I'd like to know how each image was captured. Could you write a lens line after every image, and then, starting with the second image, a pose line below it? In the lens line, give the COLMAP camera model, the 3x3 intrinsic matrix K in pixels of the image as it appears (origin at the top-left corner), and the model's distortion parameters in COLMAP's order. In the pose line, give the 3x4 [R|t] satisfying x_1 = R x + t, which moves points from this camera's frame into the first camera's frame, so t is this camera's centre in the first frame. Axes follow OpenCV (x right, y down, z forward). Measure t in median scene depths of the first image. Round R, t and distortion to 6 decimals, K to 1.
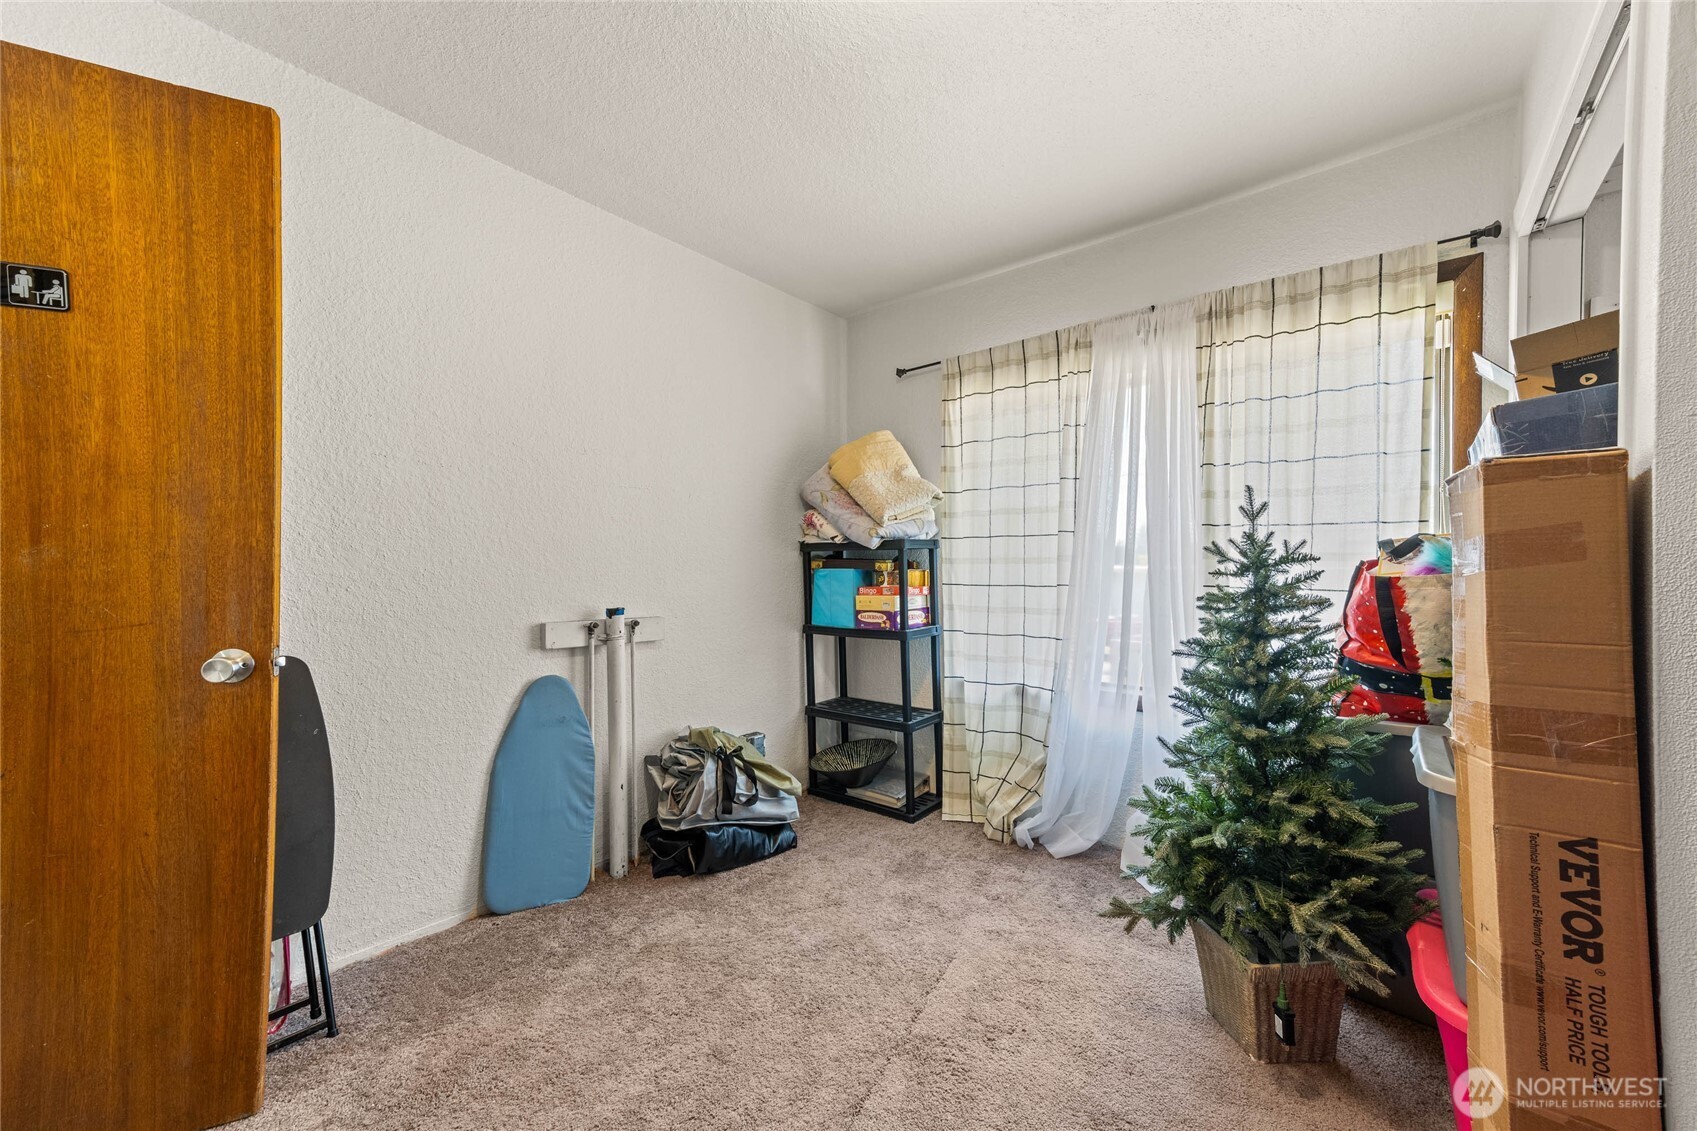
lens RADIAL K [[667.9, 0, 856.4], [0, 667.9, 564.4], [0, 0, 1]] dist [0.021141, 0.000767]
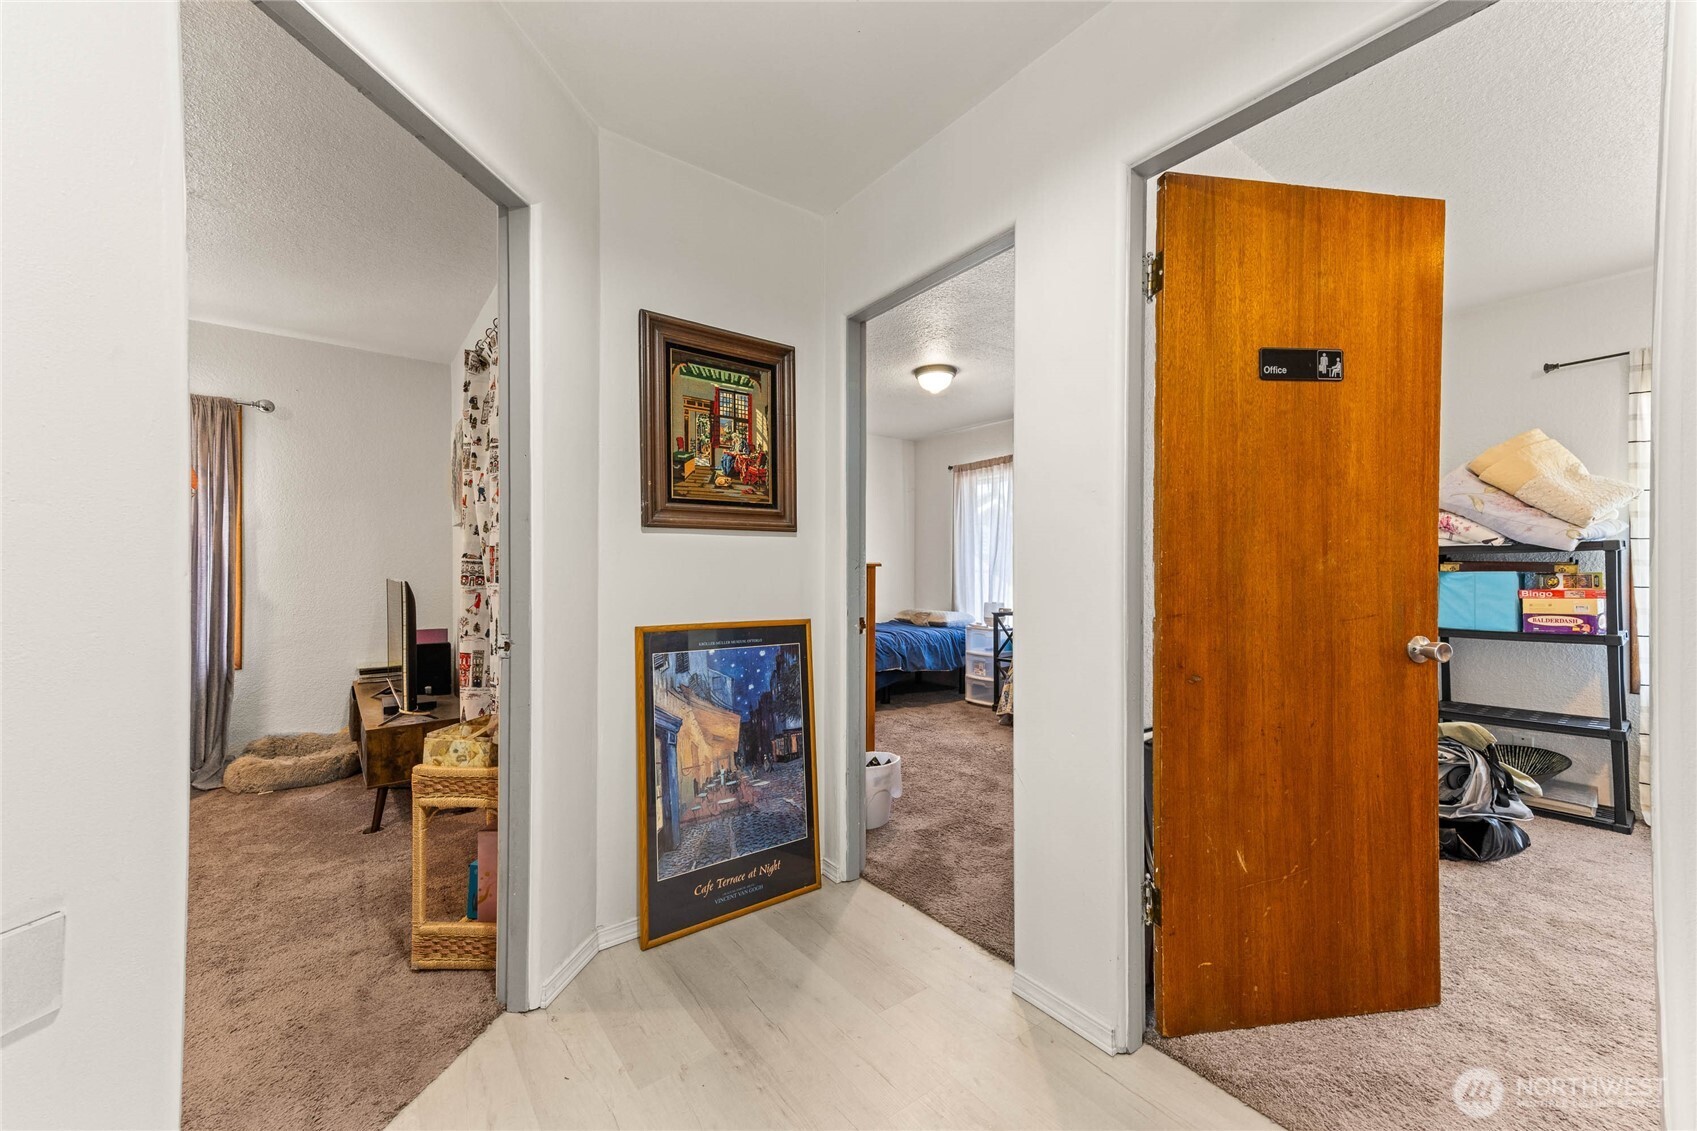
lens RADIAL K [[667.9, 0, 850.6], [0, 667.9, 576.2], [0, 0, 1]] dist [0.021141, 0.000767]
pose [[0.972853, -0.005282, -0.231363, -1.648494], [0.007464, 0.999936, 0.008553, -0.005669], [0.231303, -0.010048, 0.972830, -0.467150]]
